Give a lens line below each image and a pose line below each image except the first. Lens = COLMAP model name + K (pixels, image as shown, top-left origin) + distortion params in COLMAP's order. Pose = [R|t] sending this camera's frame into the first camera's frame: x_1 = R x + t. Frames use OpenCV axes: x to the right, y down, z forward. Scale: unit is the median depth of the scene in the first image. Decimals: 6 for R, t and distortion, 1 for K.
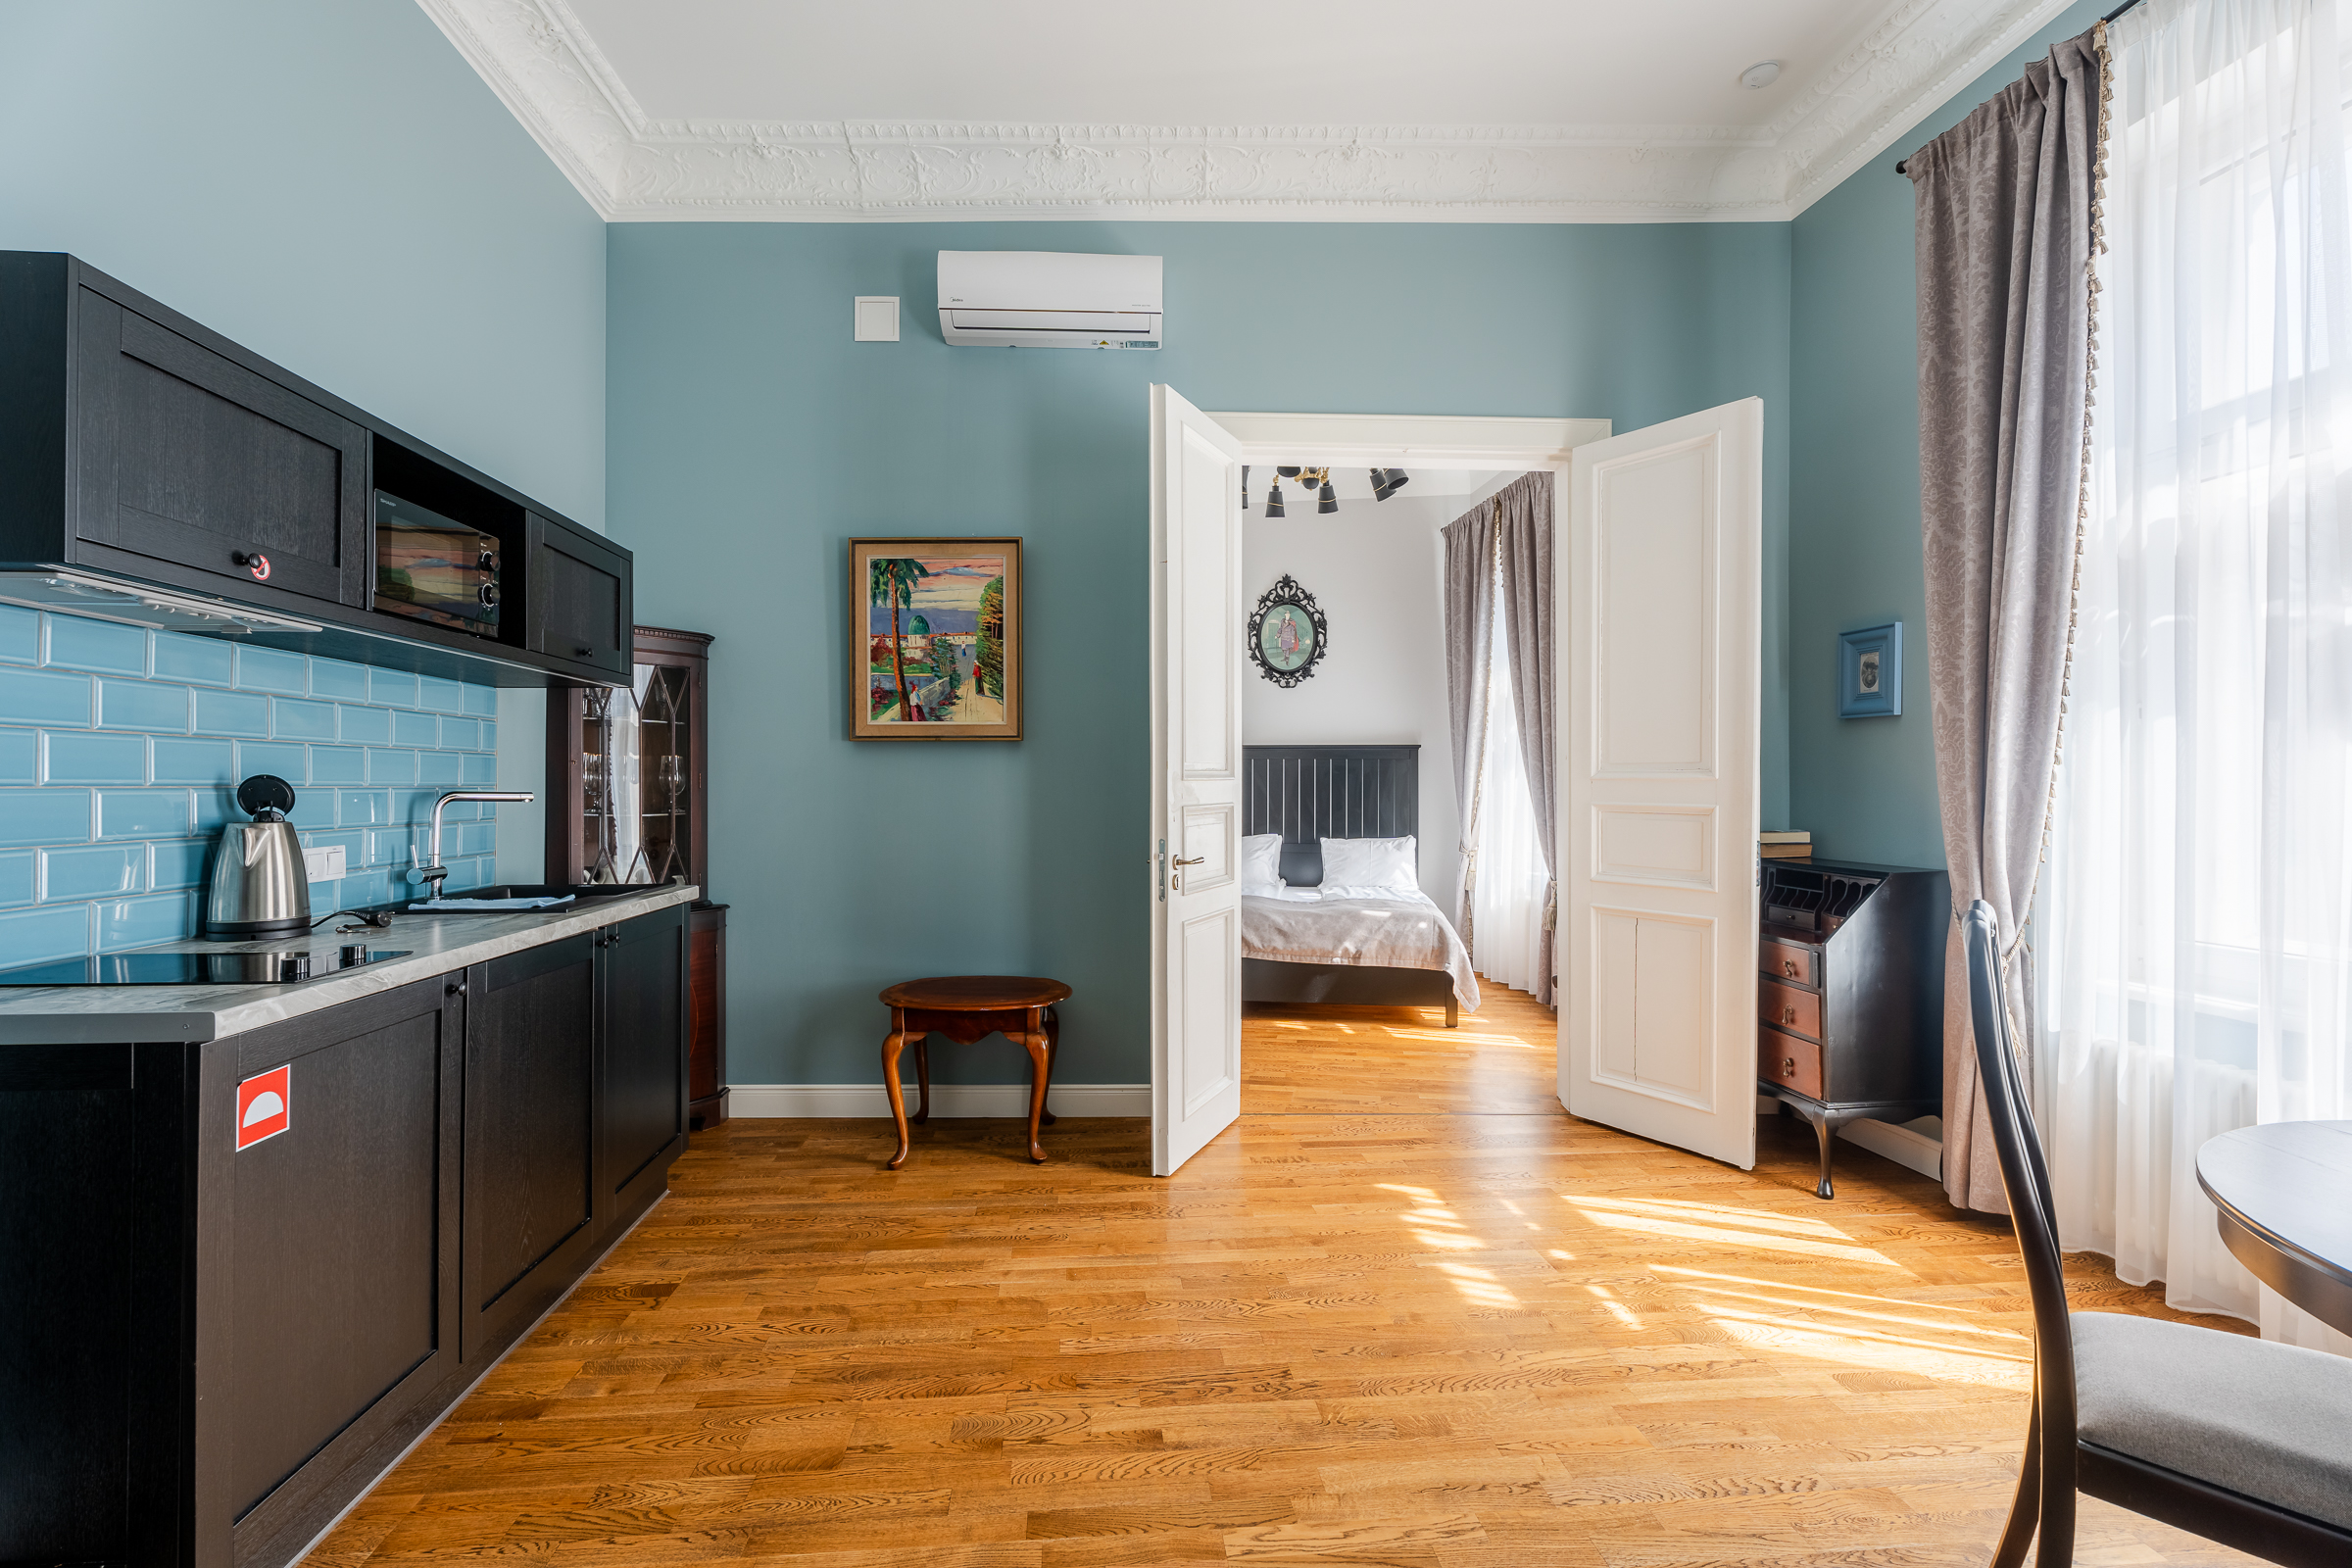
lens RADIAL K [[1040.7, 0, 1170.7], [0, 1040.7, 780.9], [0, 0, 1]] dist [0.001288, -0.000215]
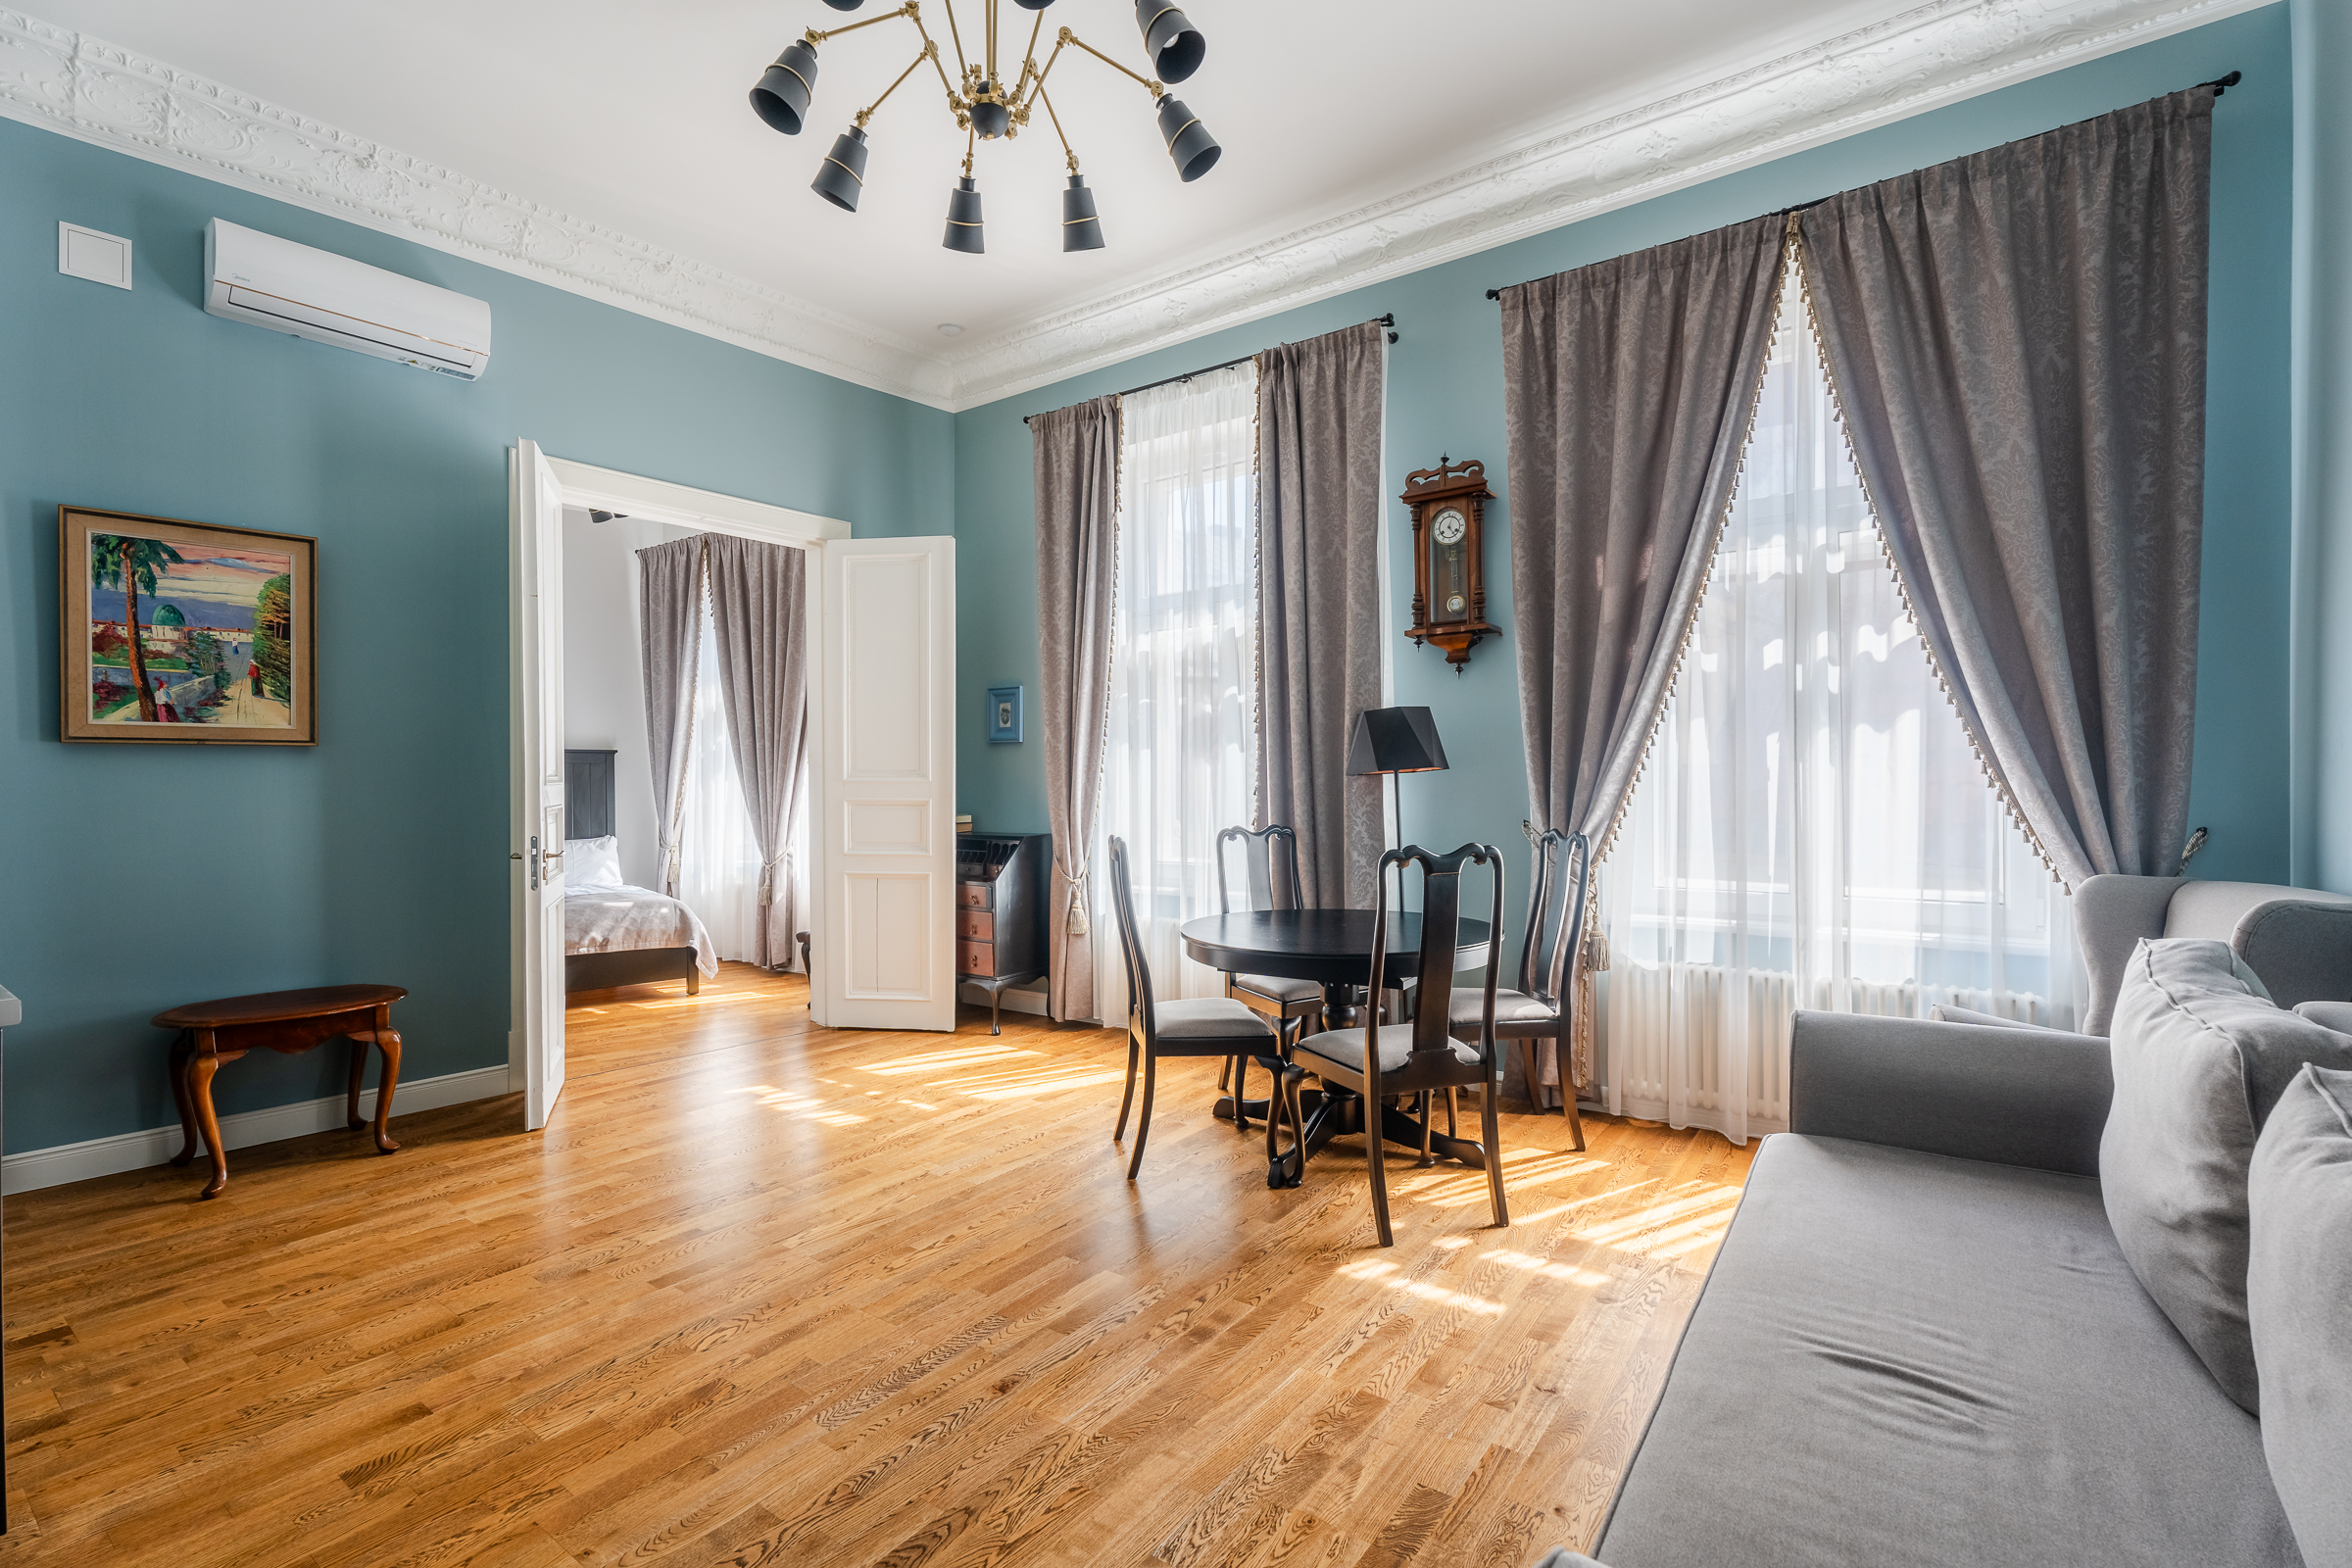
lens RADIAL K [[1040.7, 0, 1170.7], [0, 1040.7, 780.9], [0, 0, 1]] dist [0.001288, -0.000215]
pose [[0.663582, -0.005315, 0.748085, -0.341588], [0.006096, 0.999980, 0.001697, -0.002703], [-0.748079, 0.003434, 0.663601, -0.246199]]
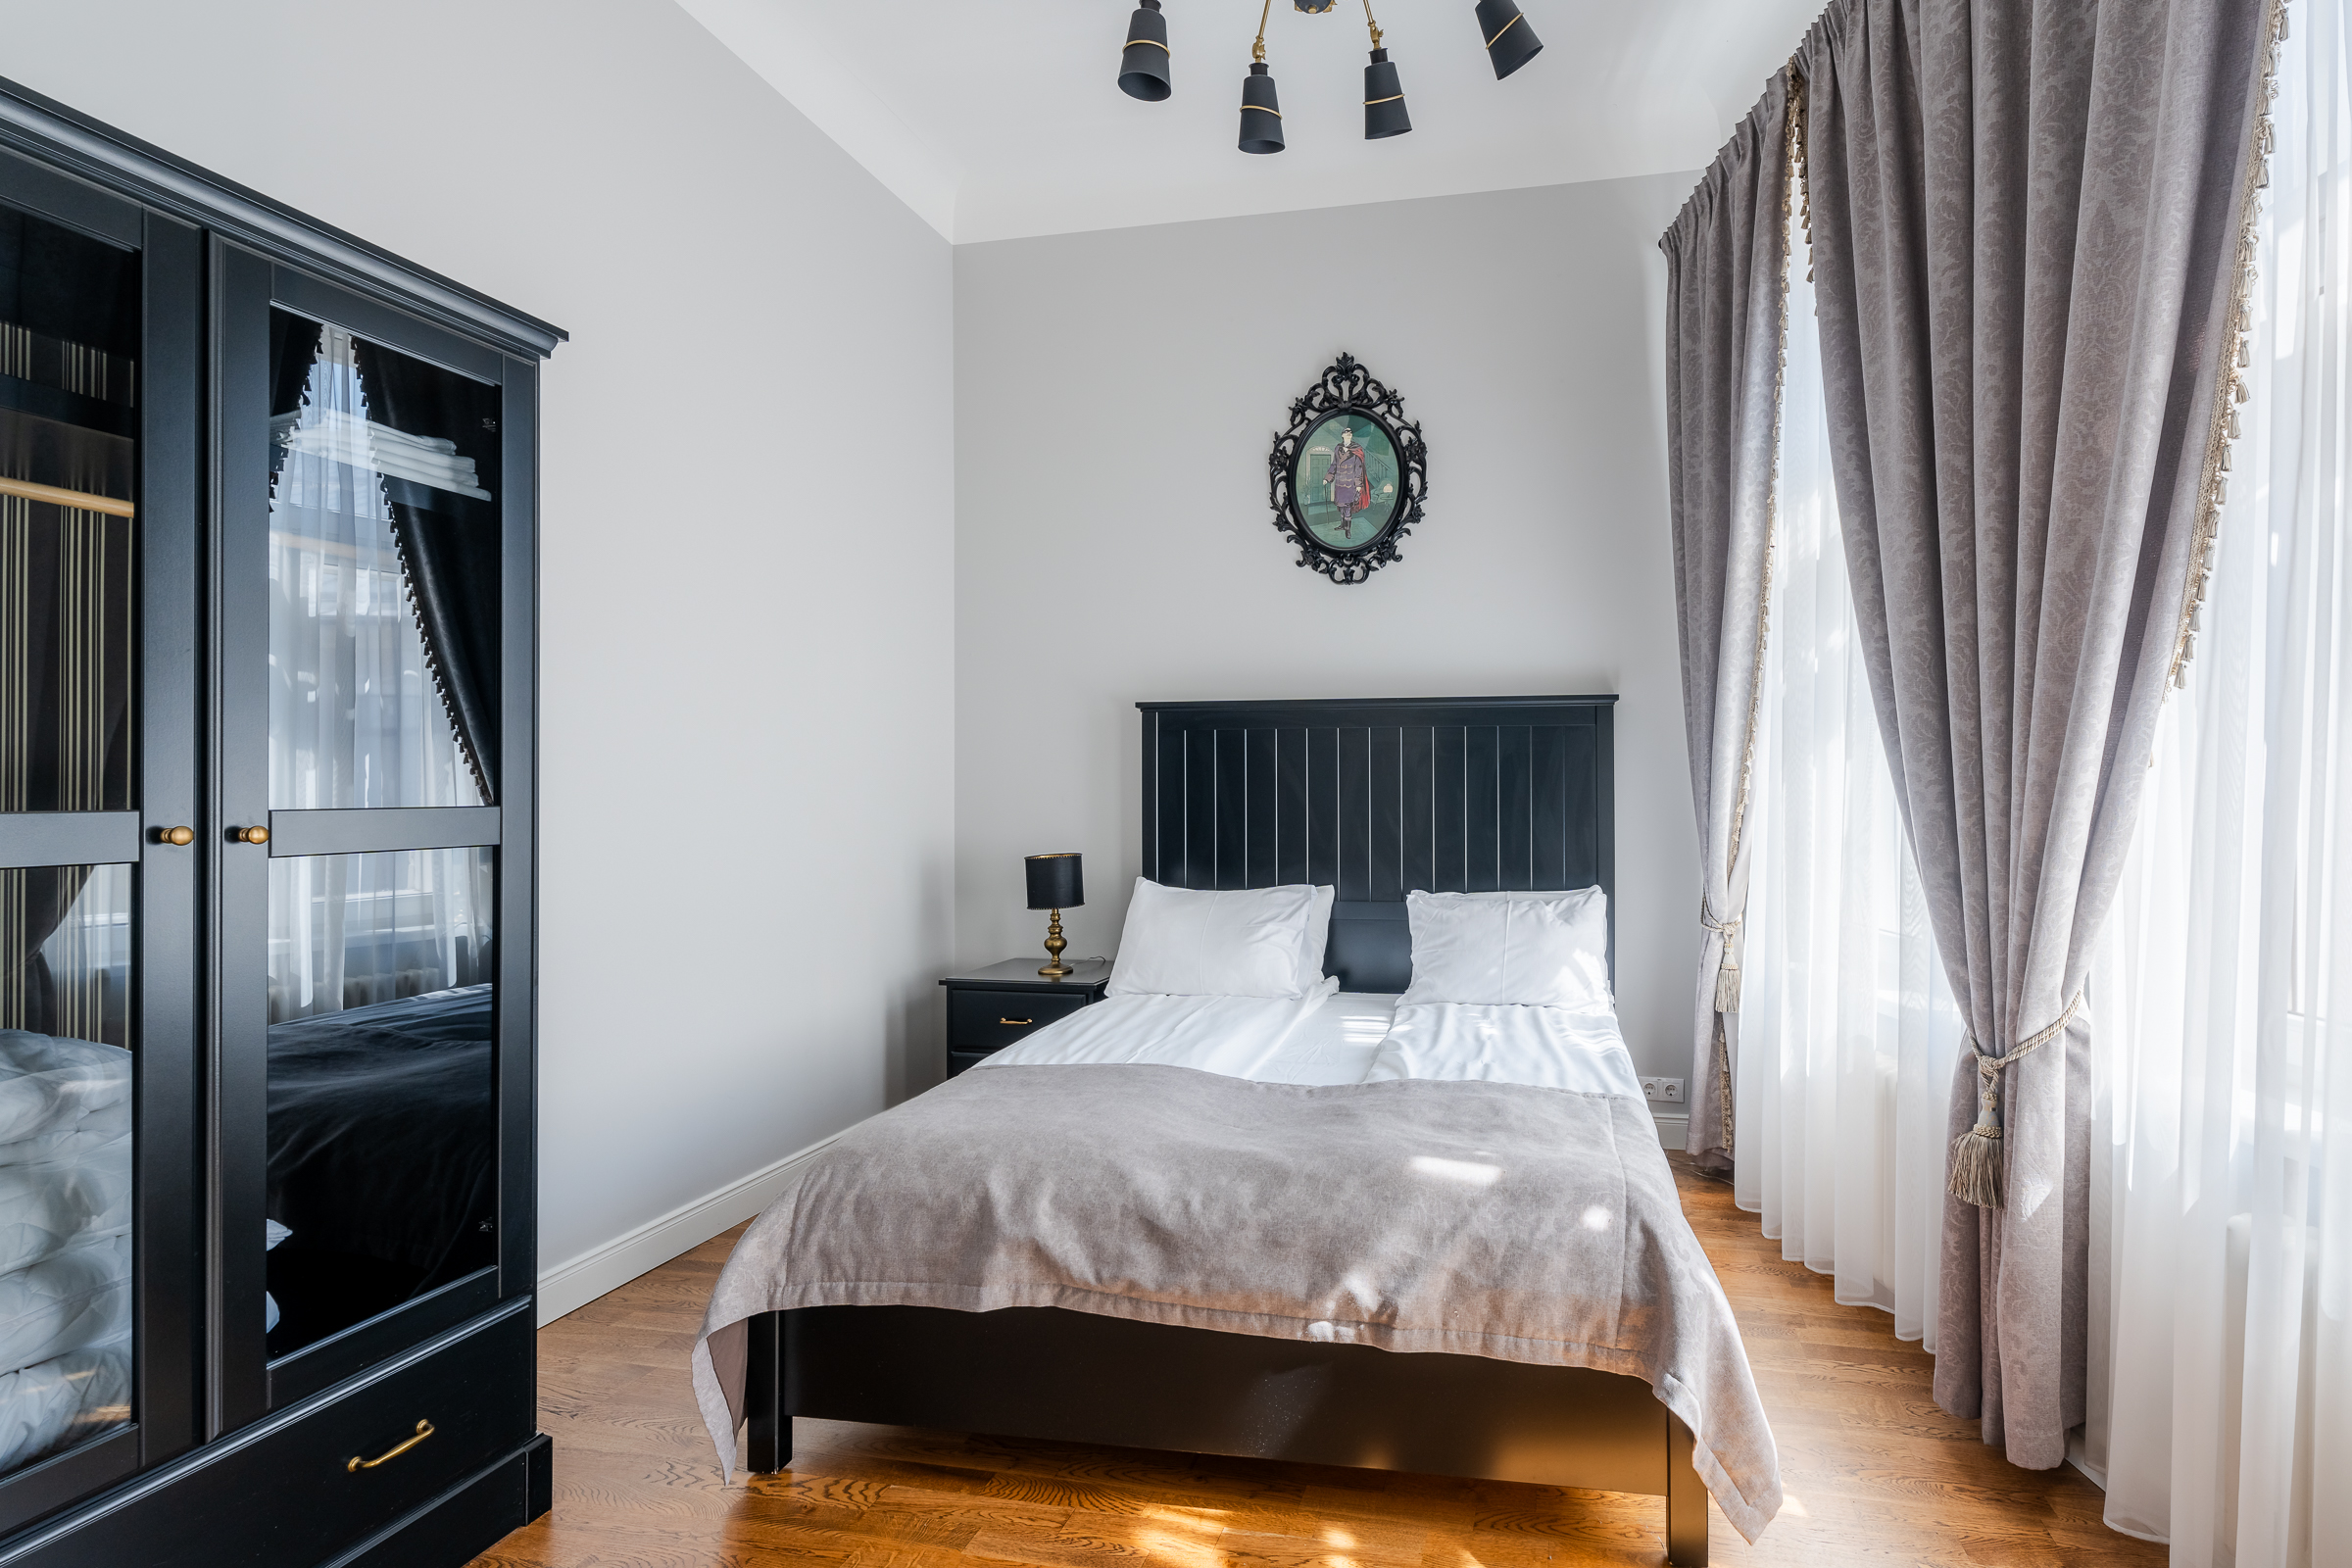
lens RADIAL K [[1097.8, 0, 1371.7], [0, 1097.8, 788.9], [0, 0, 1]] dist [0.002148, 0.000094]
pose [[0.999893, -0.005812, -0.013424, 0.252422], [0.005885, 0.999968, 0.005438, 0.009112], [0.013392, -0.005517, 0.999895, 0.934493]]
